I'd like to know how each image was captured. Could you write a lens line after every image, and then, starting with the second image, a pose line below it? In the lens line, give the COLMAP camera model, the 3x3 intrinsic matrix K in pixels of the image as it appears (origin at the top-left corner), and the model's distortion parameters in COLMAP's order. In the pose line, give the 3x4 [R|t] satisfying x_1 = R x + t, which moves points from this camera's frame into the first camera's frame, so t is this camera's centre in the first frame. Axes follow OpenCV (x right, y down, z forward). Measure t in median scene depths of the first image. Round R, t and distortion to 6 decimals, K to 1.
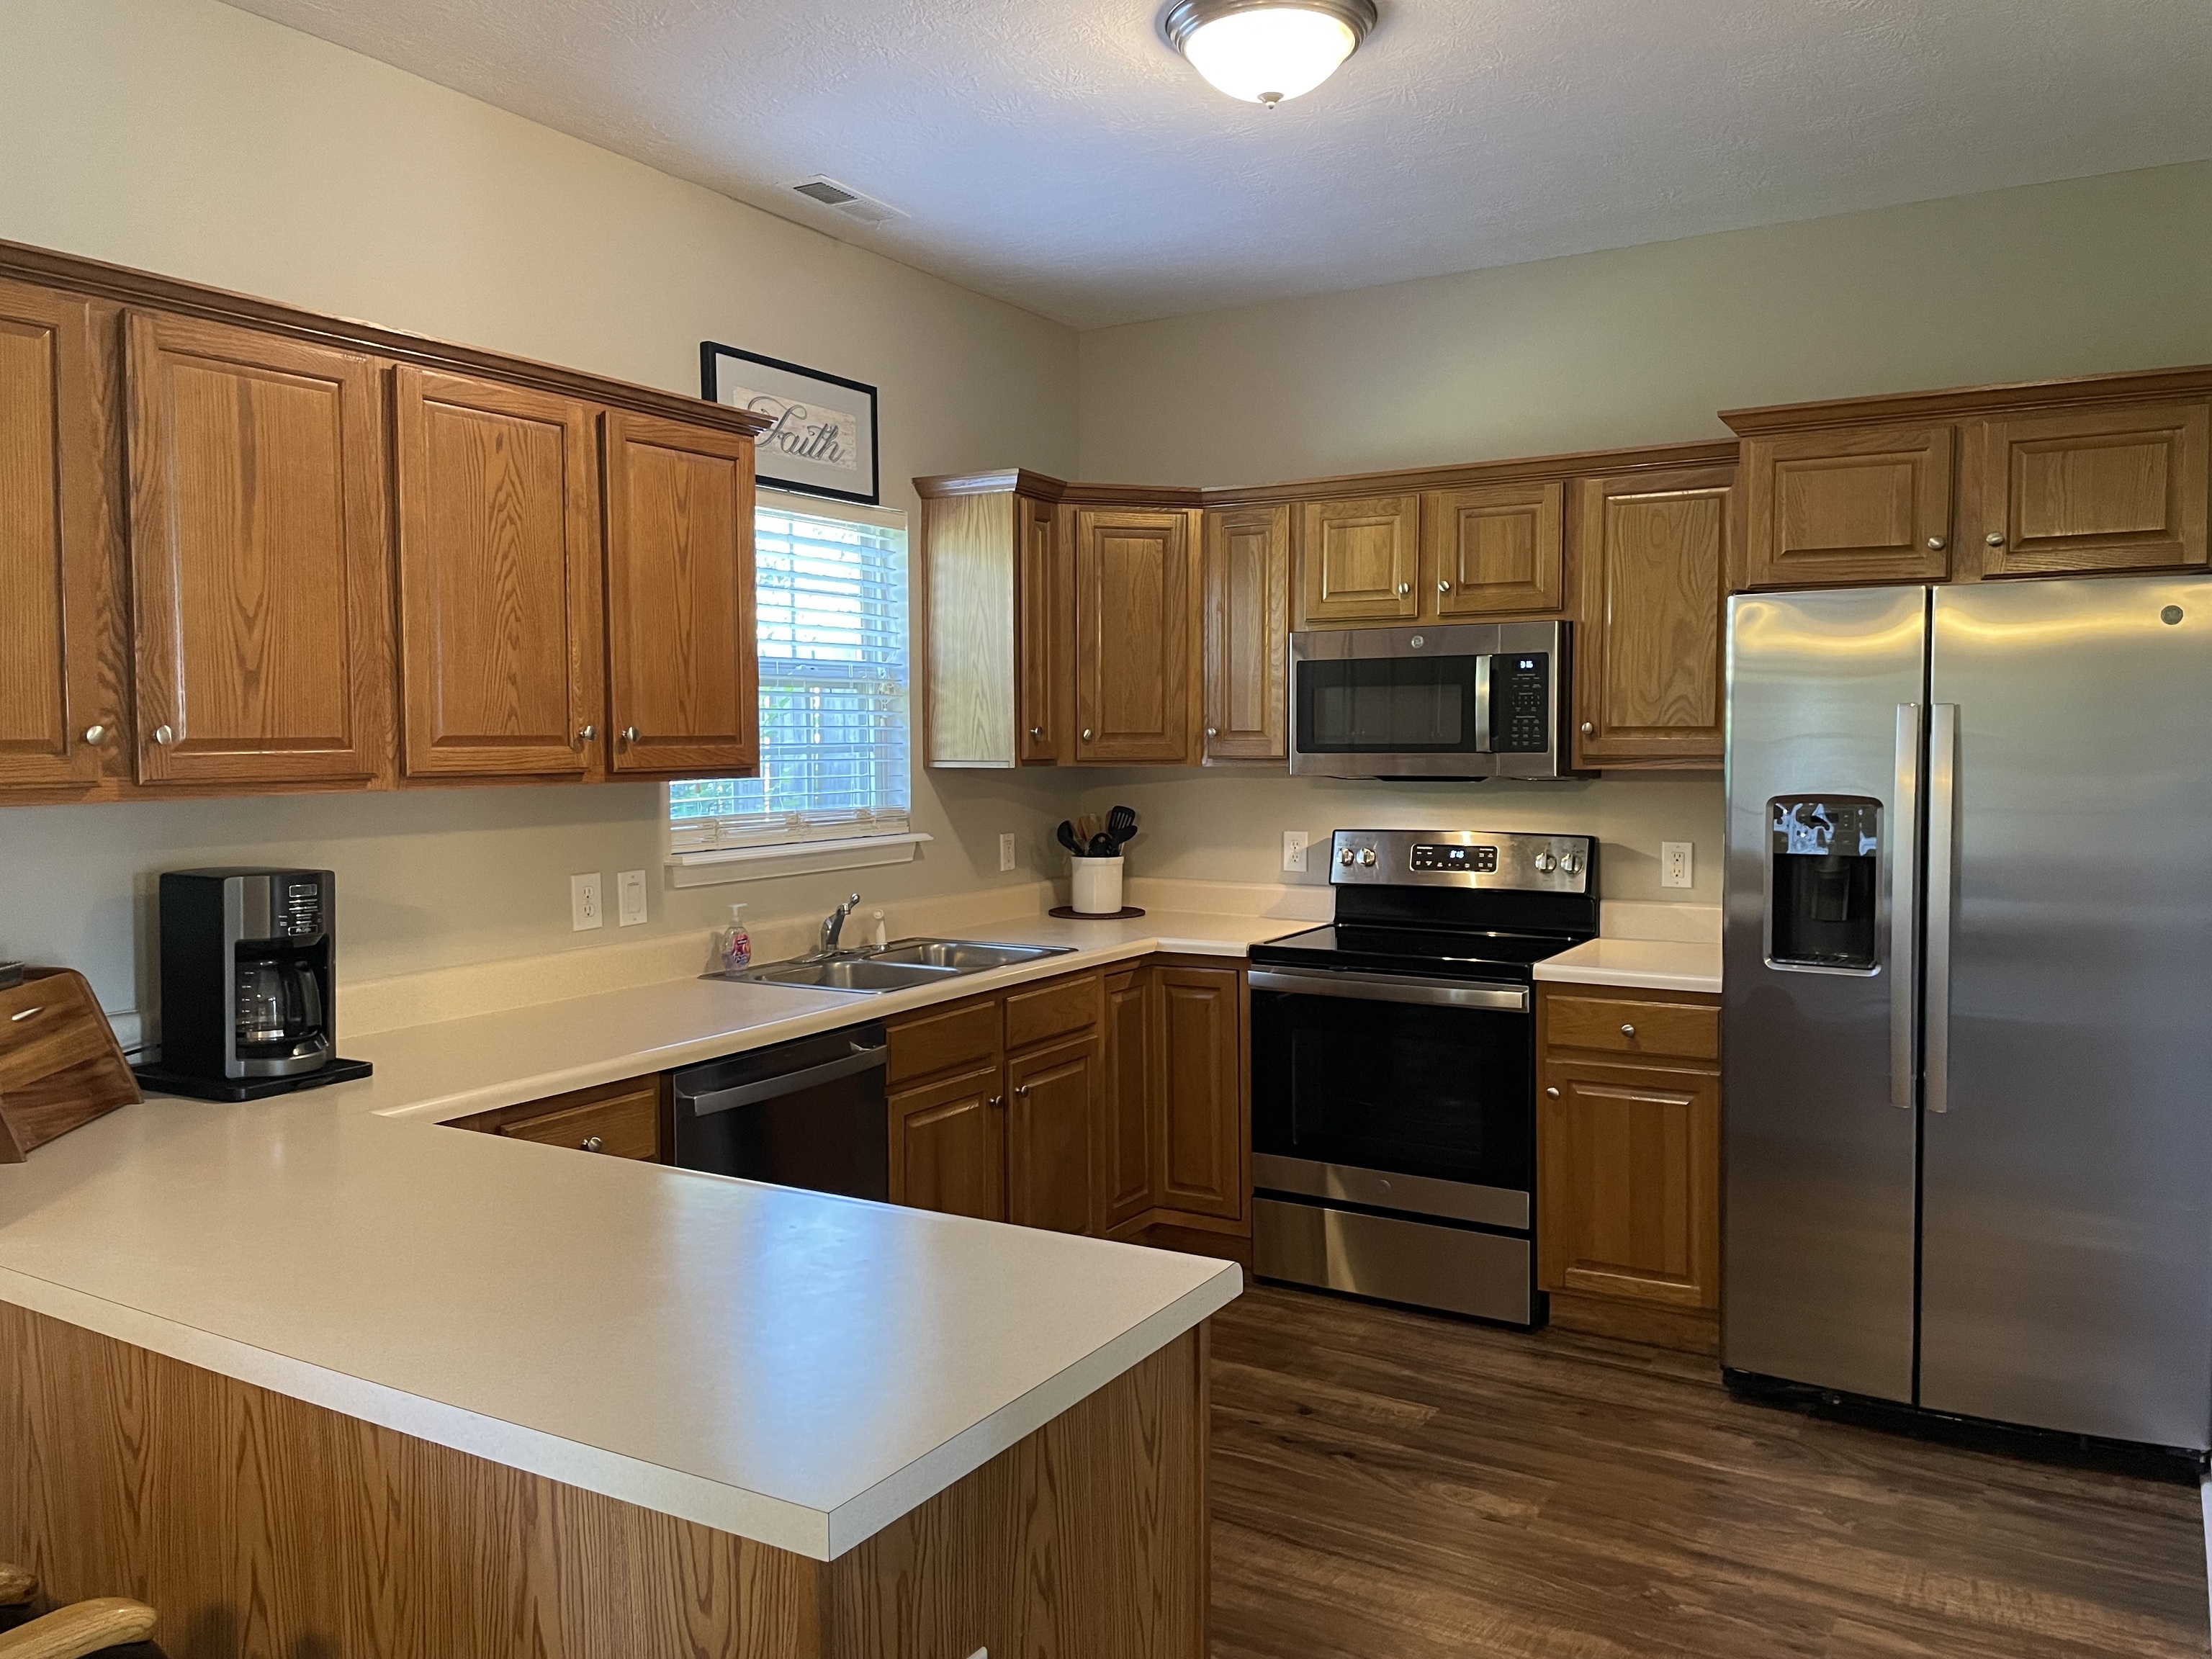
lens RADIAL K [[1669.3, 0, 1113.2], [0, 1669.3, 827.6], [0, 0, 1]] dist [0.080745, -0.094653]
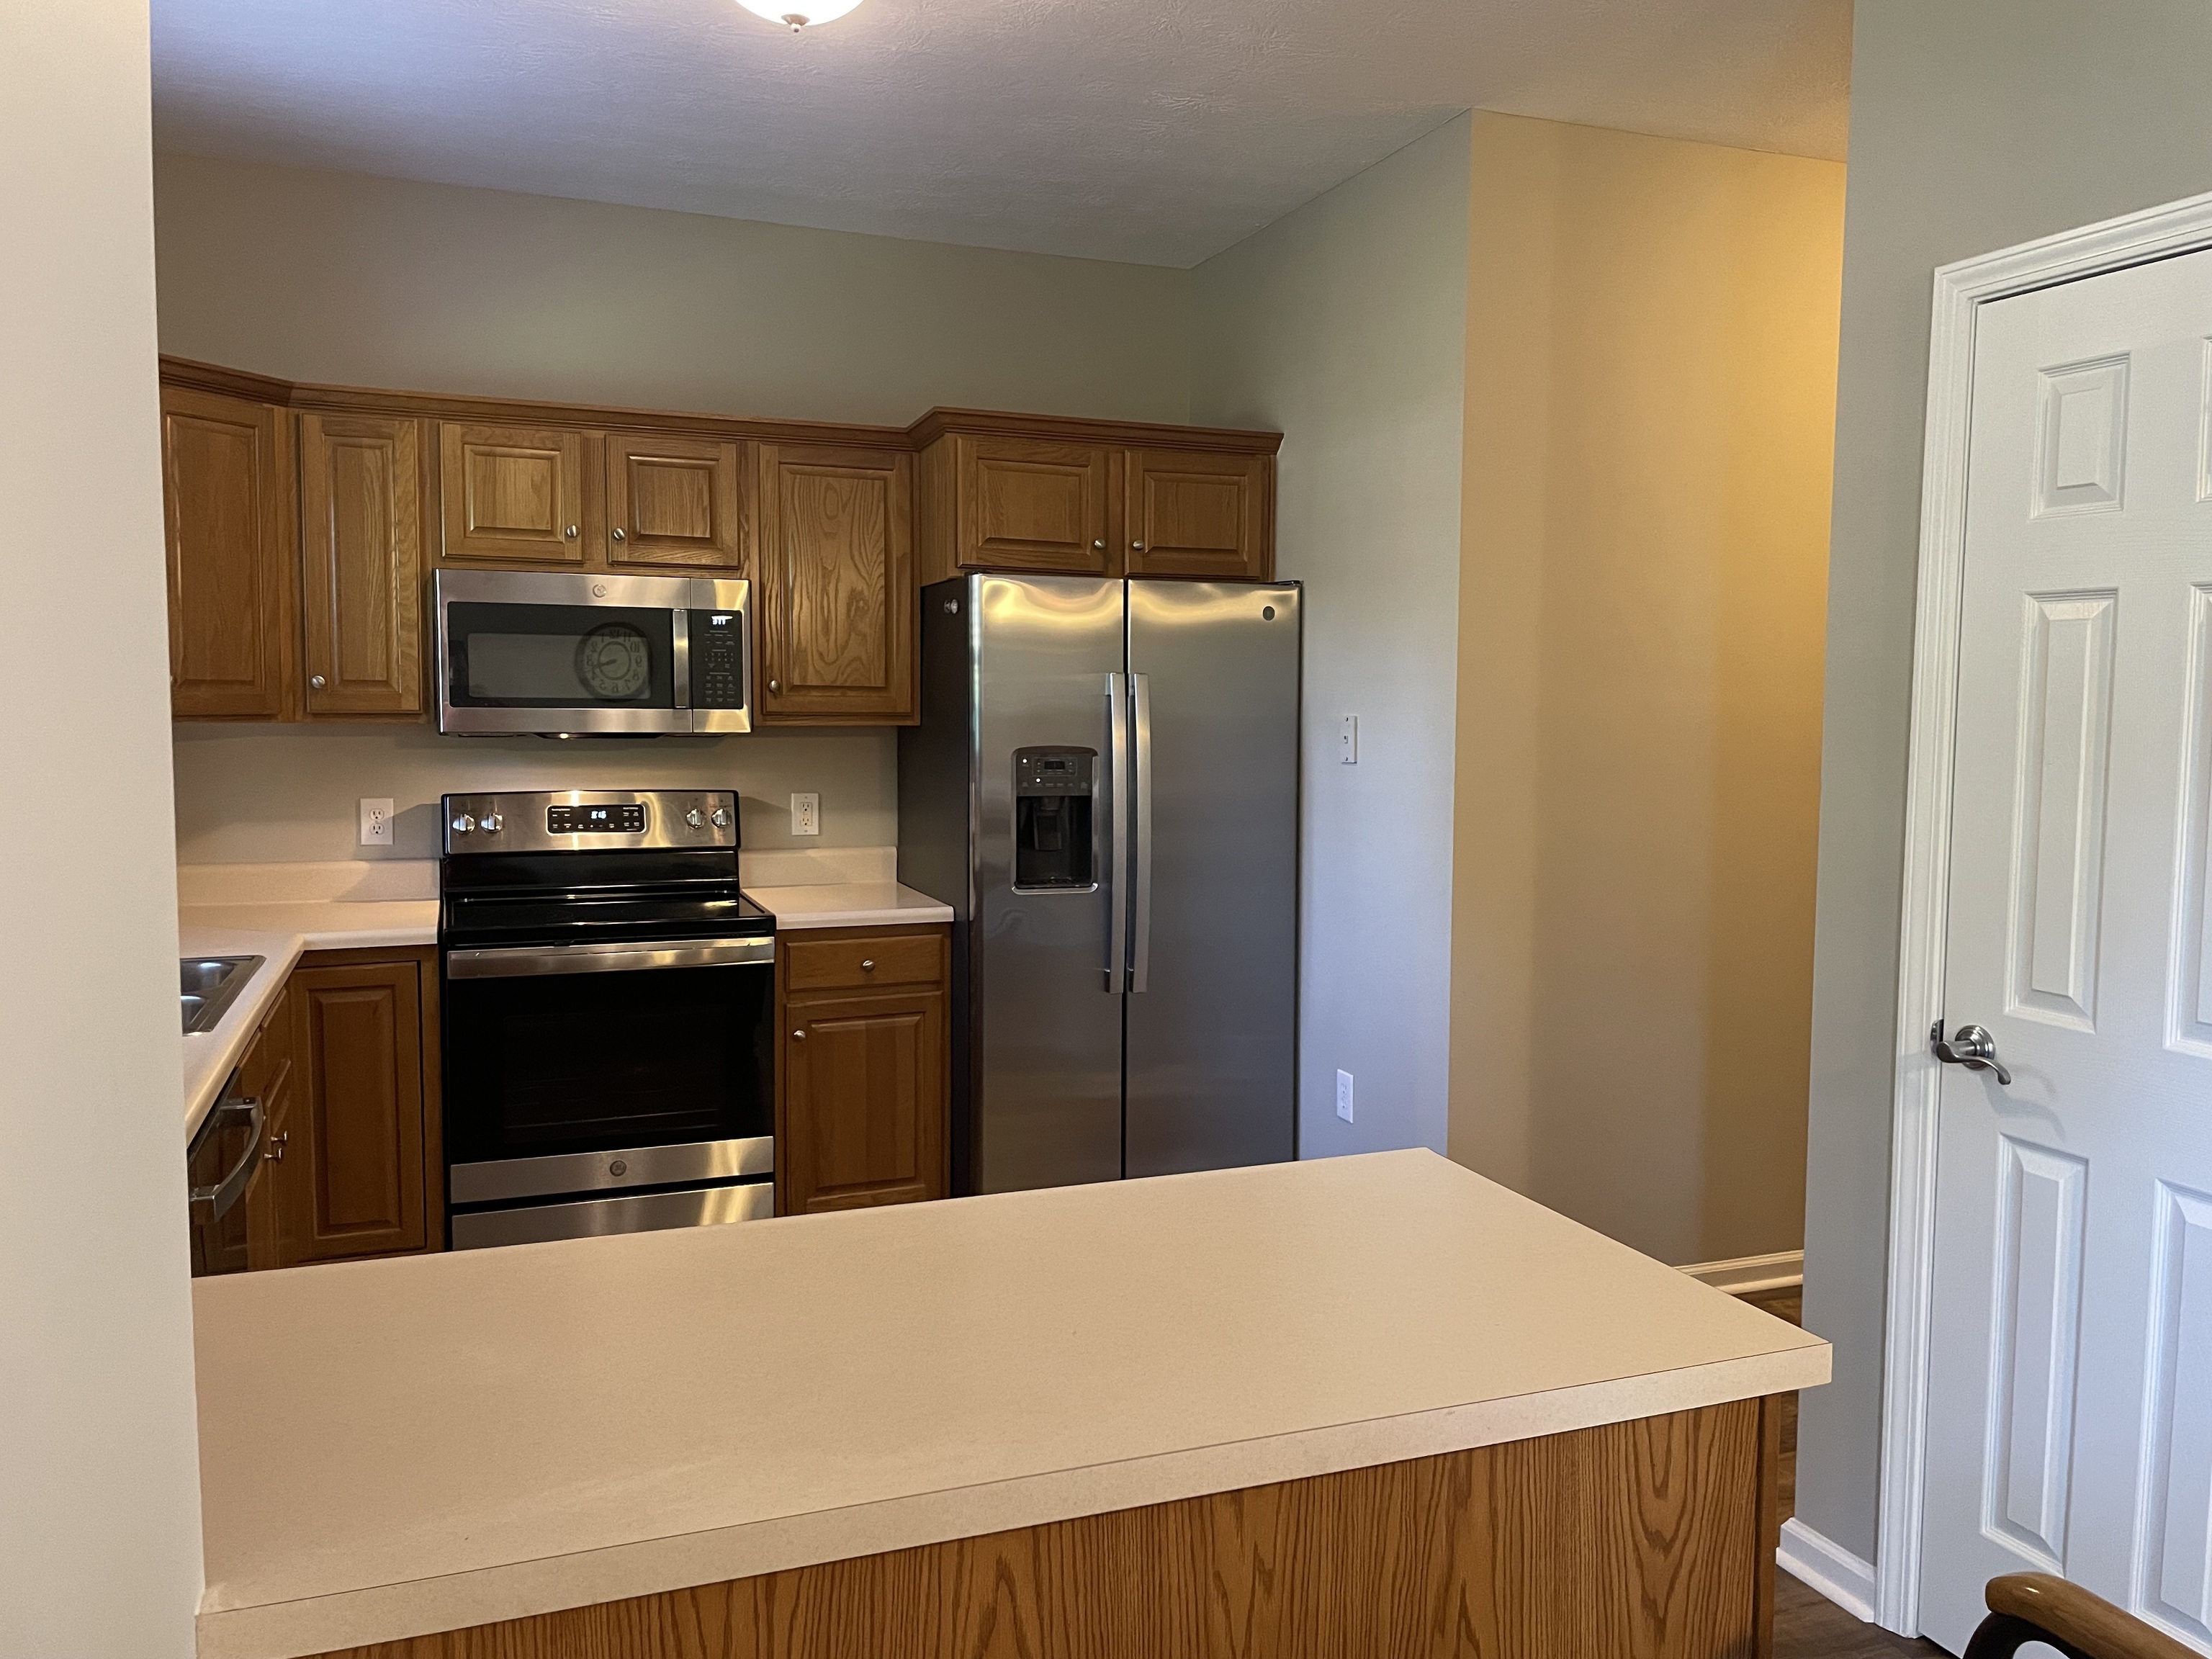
lens RADIAL K [[1669.3, 0, 1120.2], [0, 1669.3, 829.7], [0, 0, 1]] dist [0.080745, -0.094653]
pose [[0.612582, -0.051829, 0.788706, -0.406445], [0.031280, 0.998656, 0.041331, -0.006389], [-0.789788, -0.000647, 0.613379, 0.191598]]
